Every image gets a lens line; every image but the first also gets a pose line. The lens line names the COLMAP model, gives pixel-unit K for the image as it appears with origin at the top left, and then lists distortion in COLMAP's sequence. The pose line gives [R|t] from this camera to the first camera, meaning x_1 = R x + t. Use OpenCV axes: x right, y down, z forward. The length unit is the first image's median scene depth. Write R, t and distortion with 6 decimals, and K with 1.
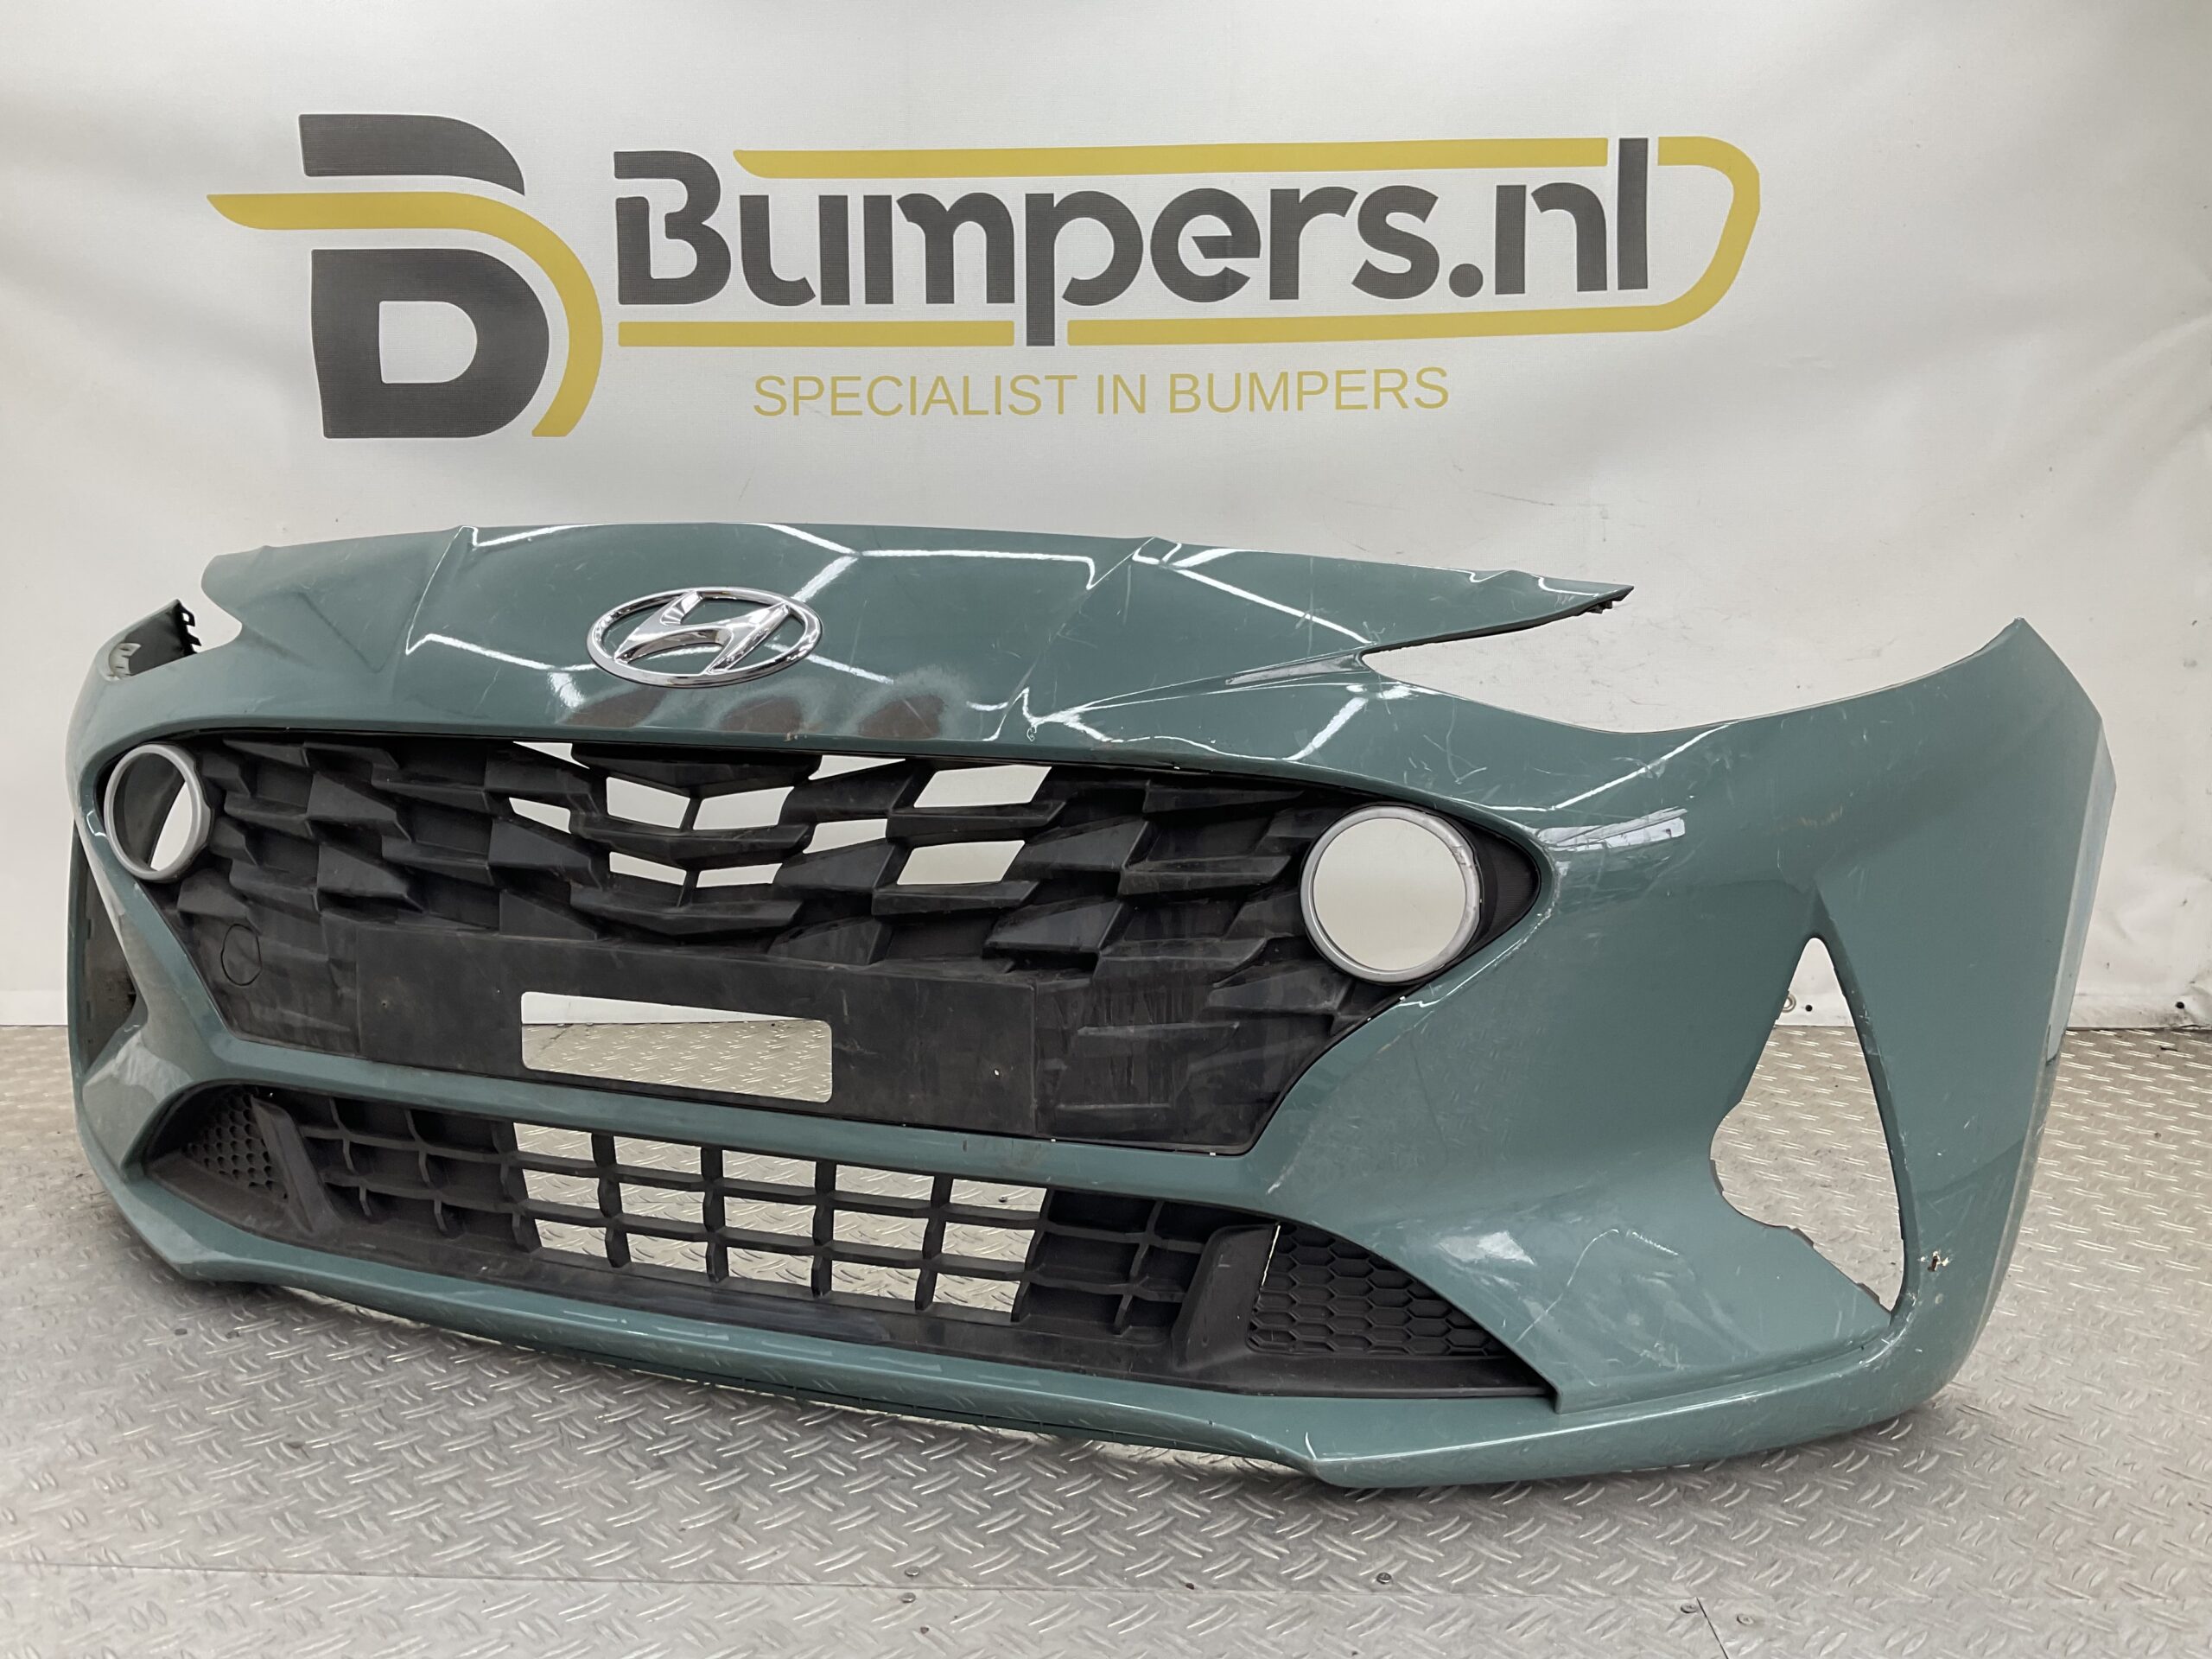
lens RADIAL K [[1814.9, 0, 1106.0], [0, 1814.9, 829.5], [0, 0, 1]] dist [0.128199, -0.259457]
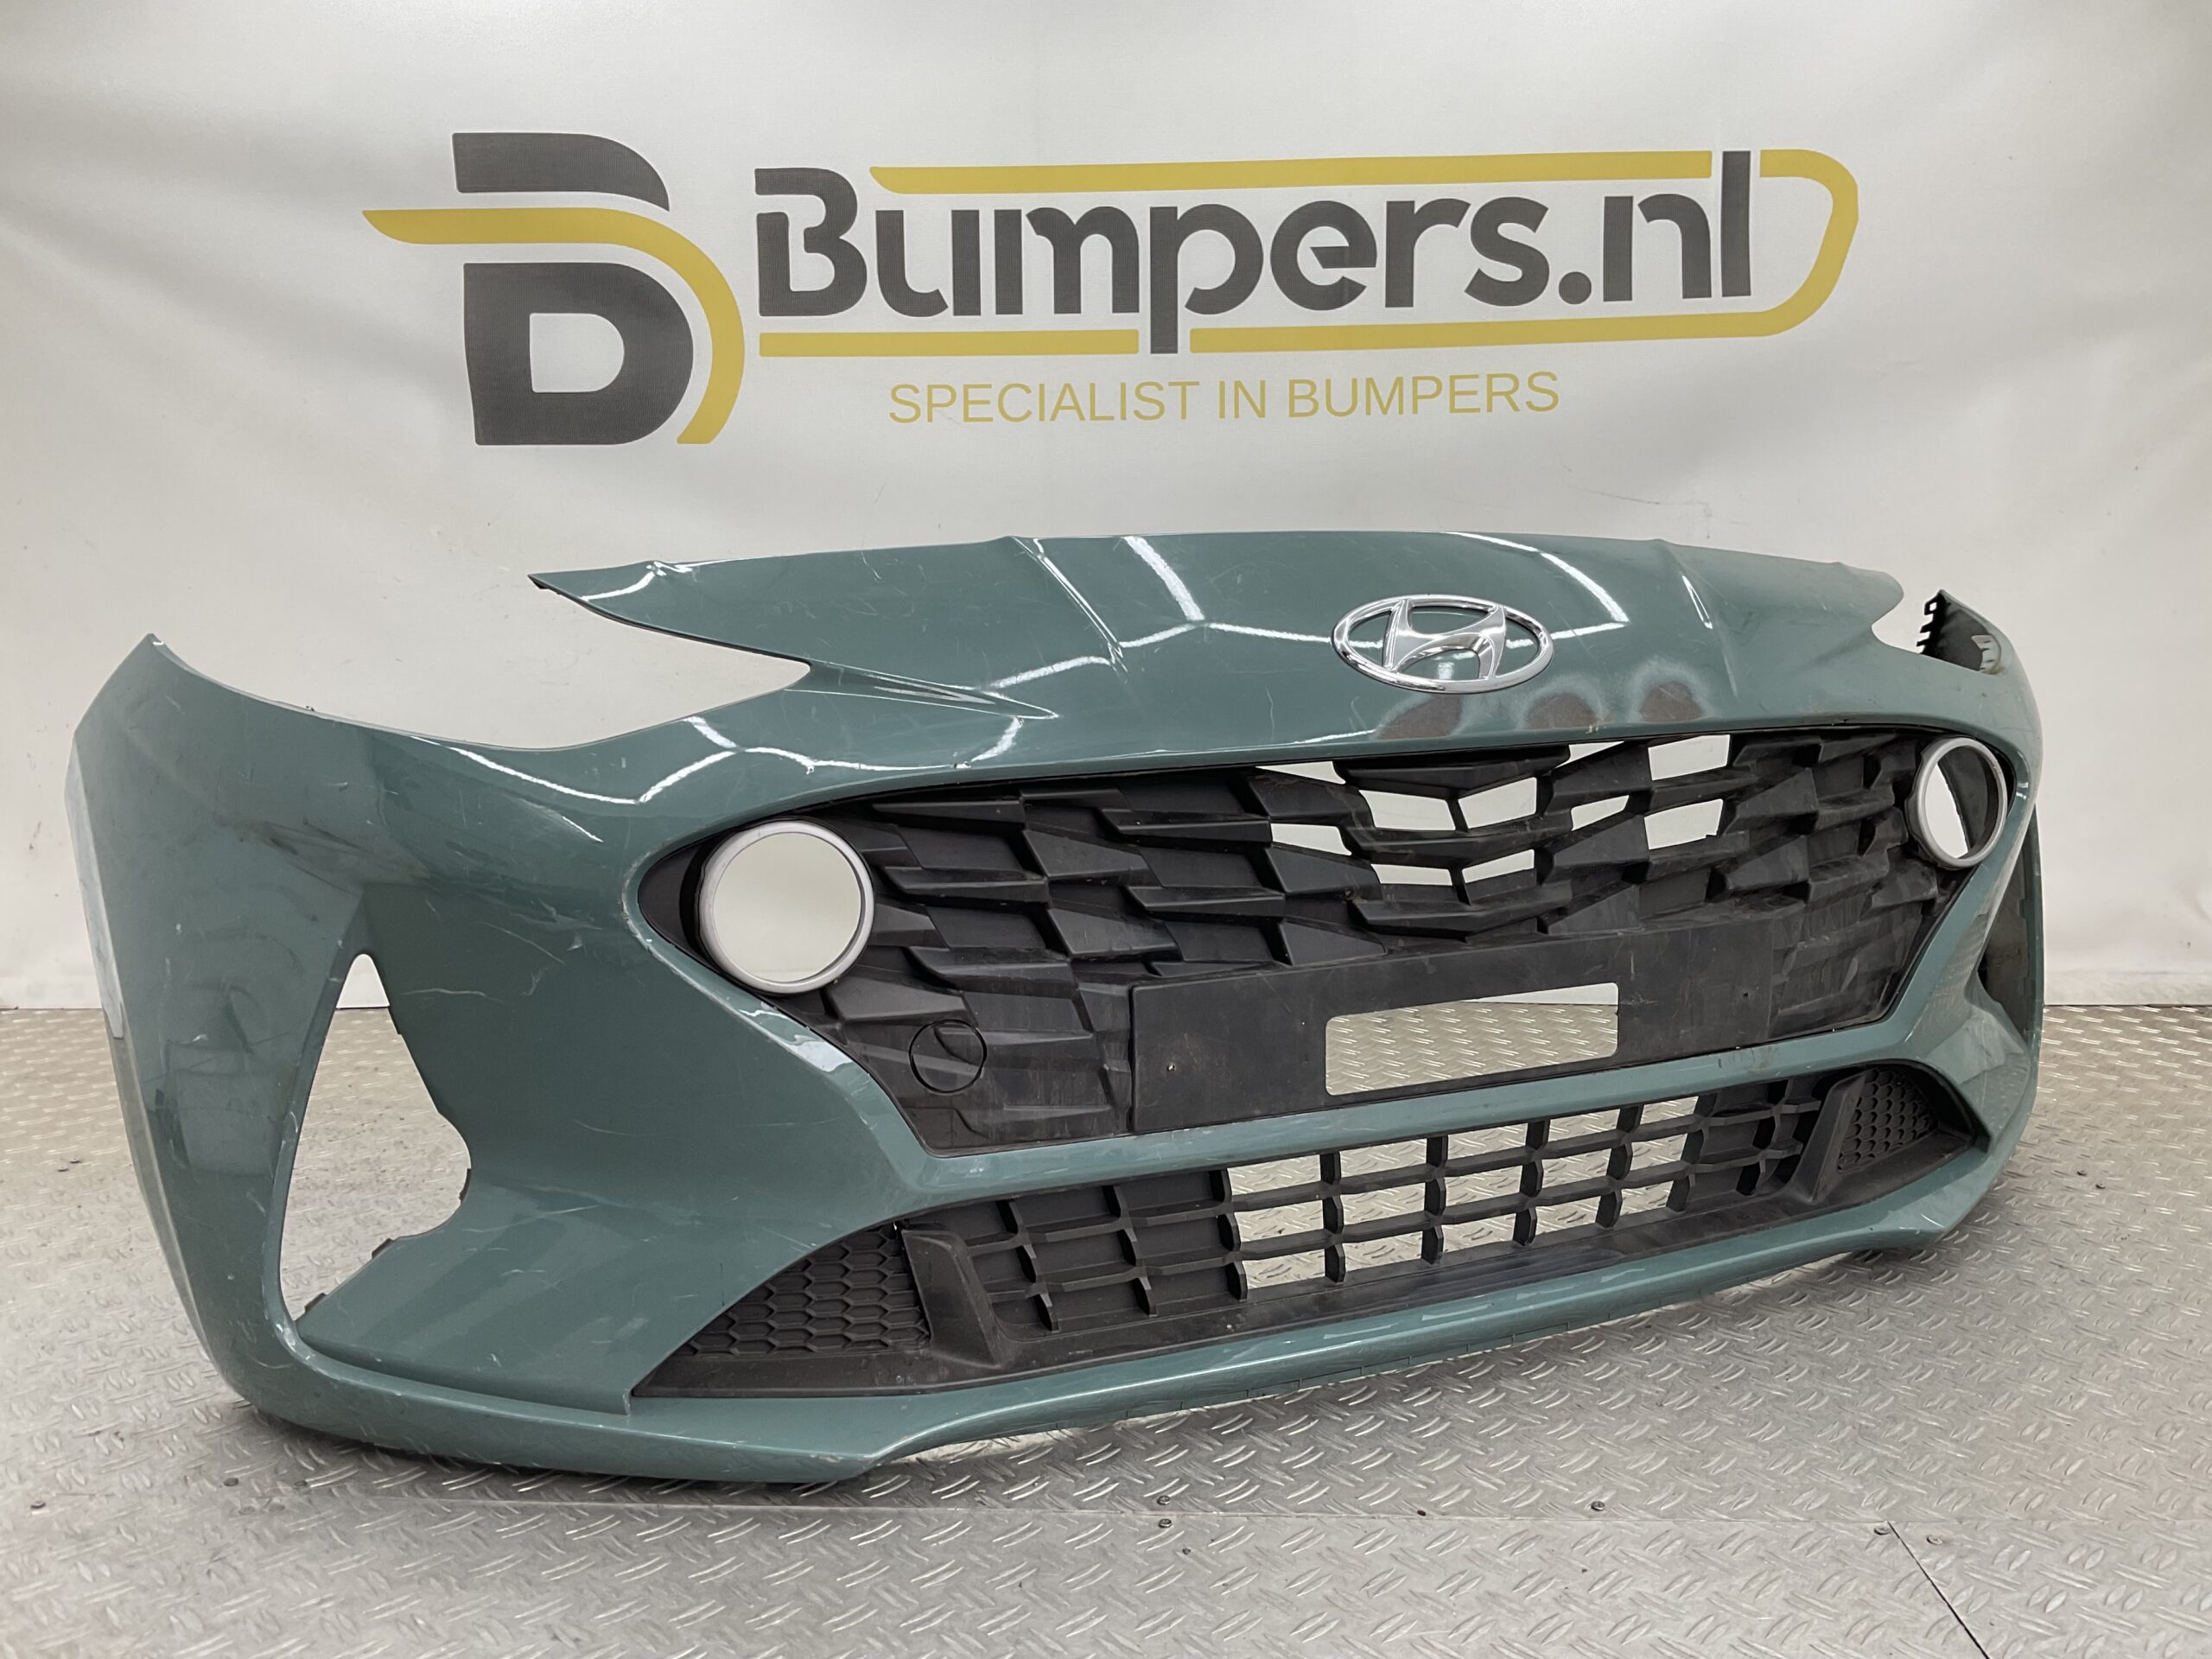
lens RADIAL K [[1814.9, 0, 1106.0], [0, 1814.9, 829.5], [0, 0, 1]] dist [0.128199, -0.259457]
pose [[0.717392, -0.120606, 0.686150, -1.117848], [0.111244, 0.992095, 0.058074, -0.085290], [-0.687730, 0.034668, 0.725138, 0.398414]]
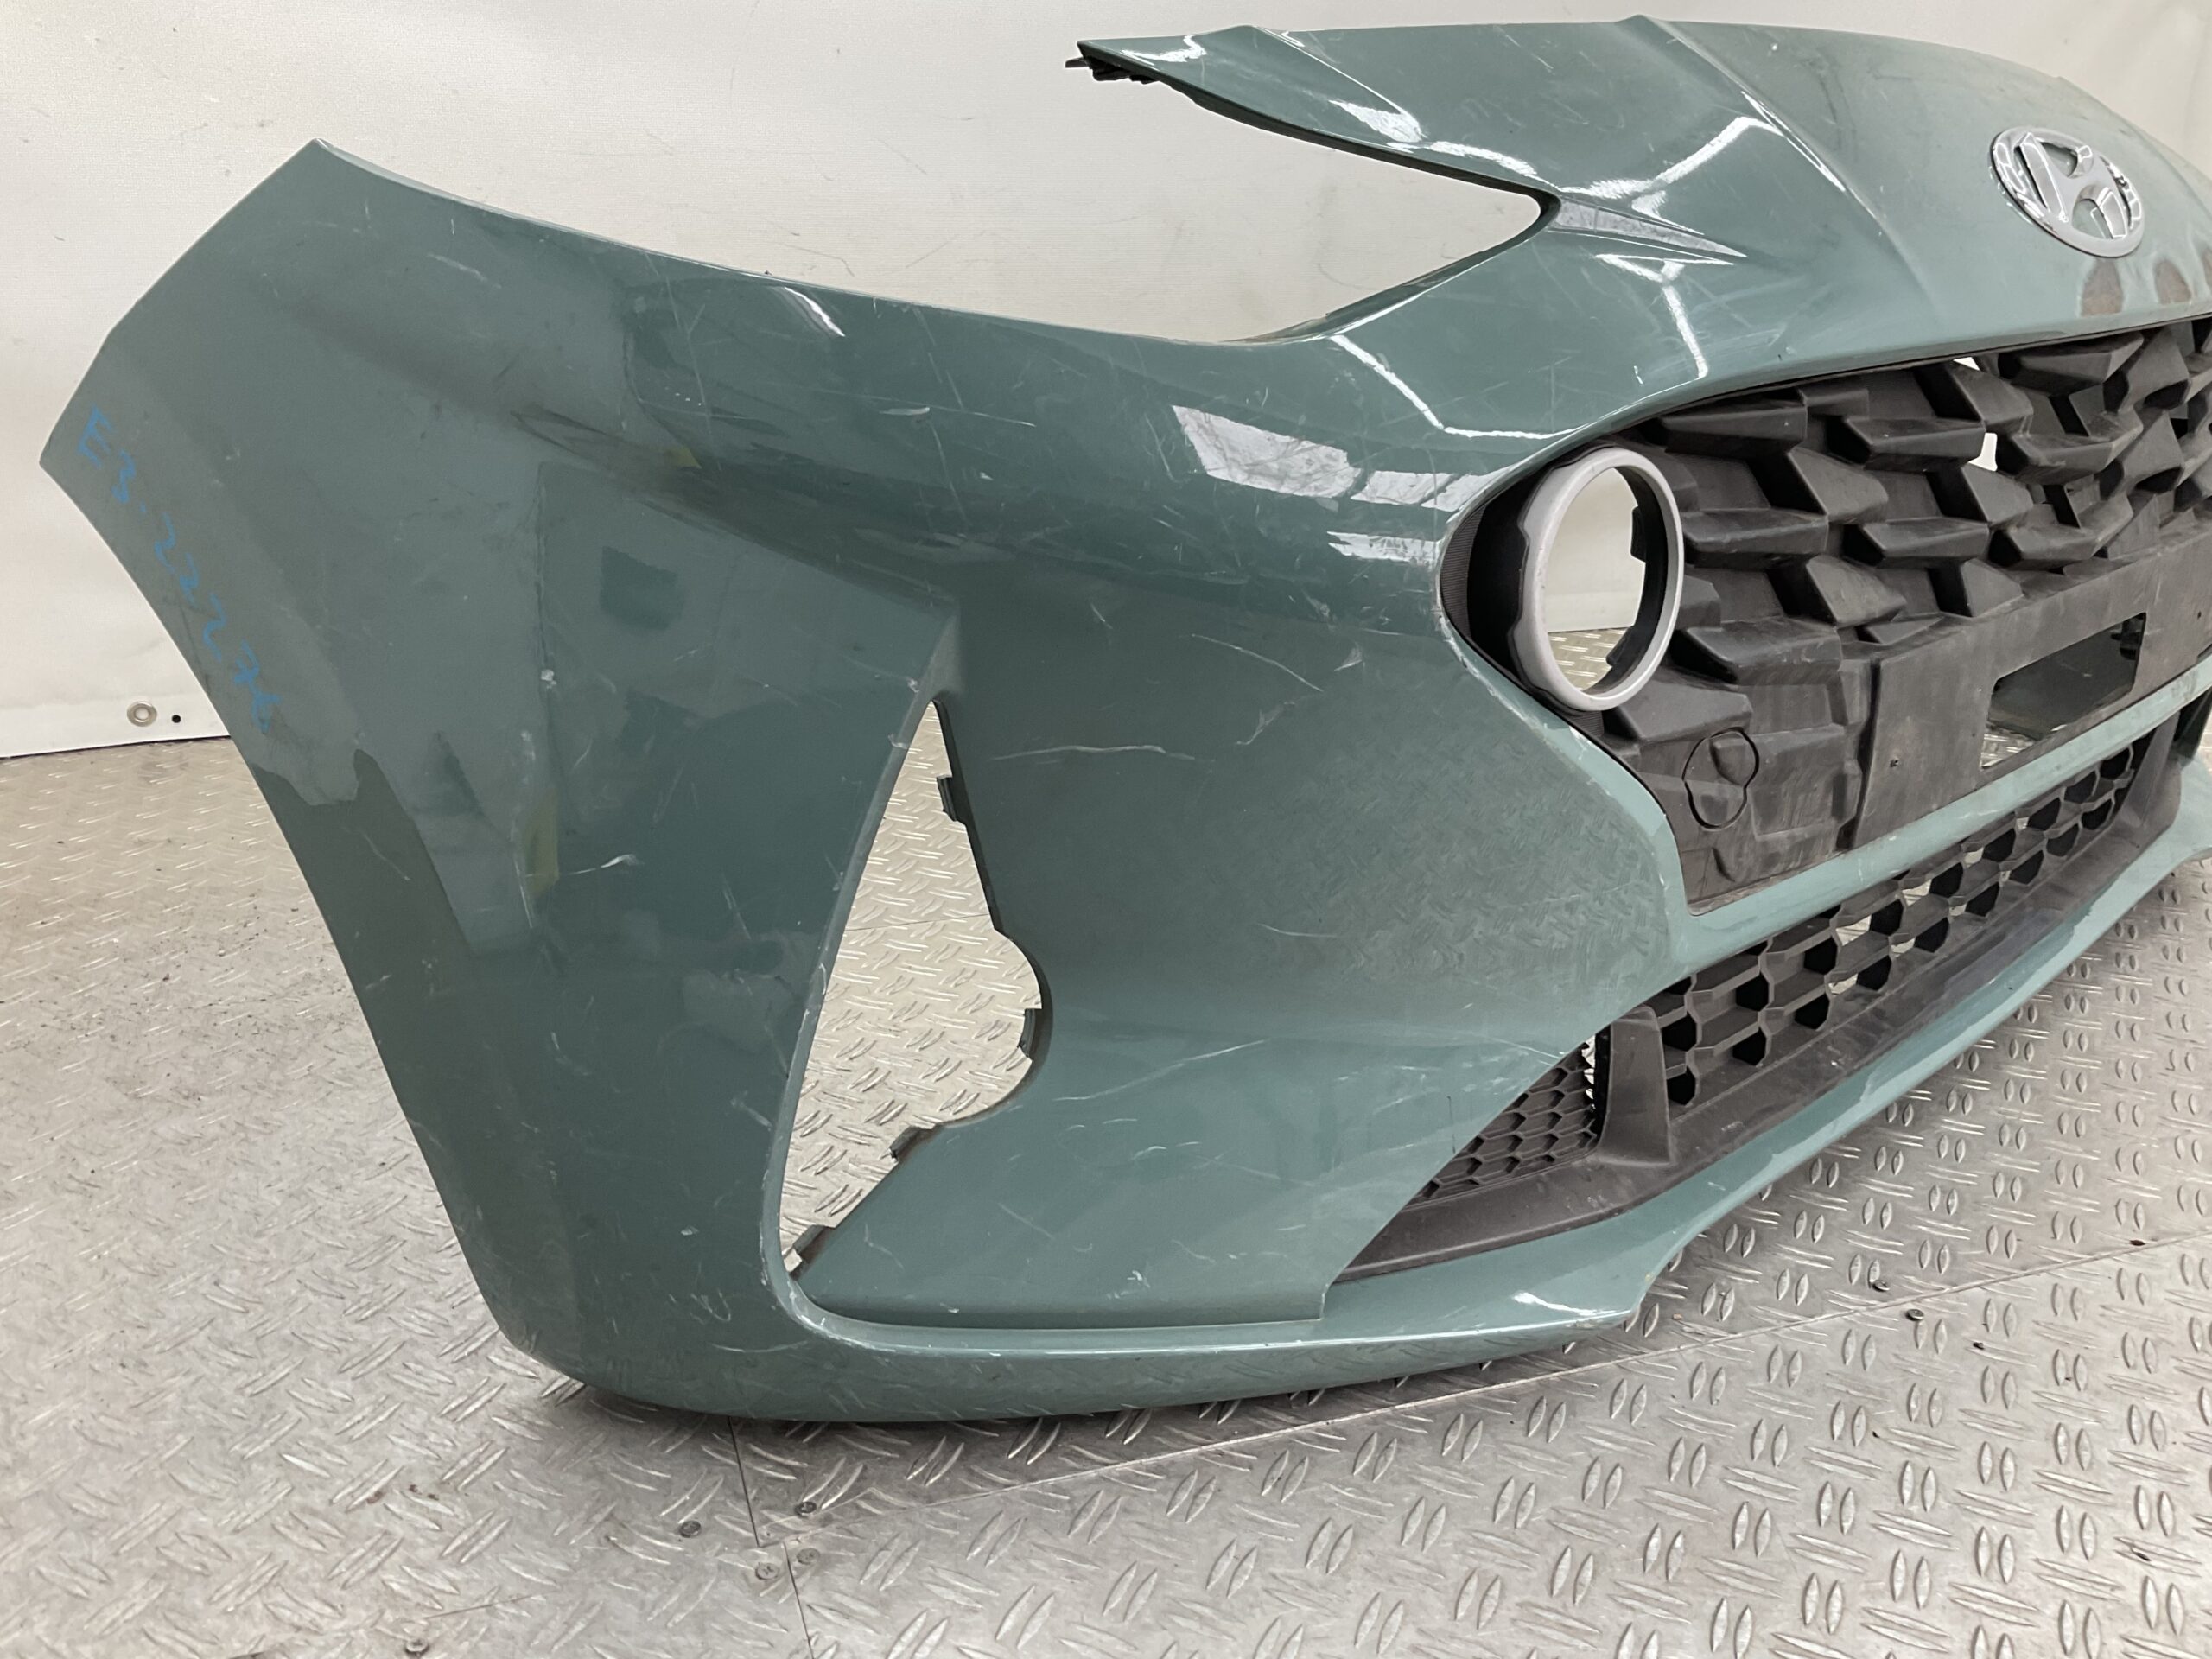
lens RADIAL K [[1814.9, 0, 1106.0], [0, 1814.9, 829.5], [0, 0, 1]] dist [0.128199, -0.259457]
pose [[0.419348, -0.316382, 0.850911, -1.223851], [0.116522, 0.948312, 0.295173, -0.132247], [-0.900317, -0.024630, 0.434538, 1.056736]]
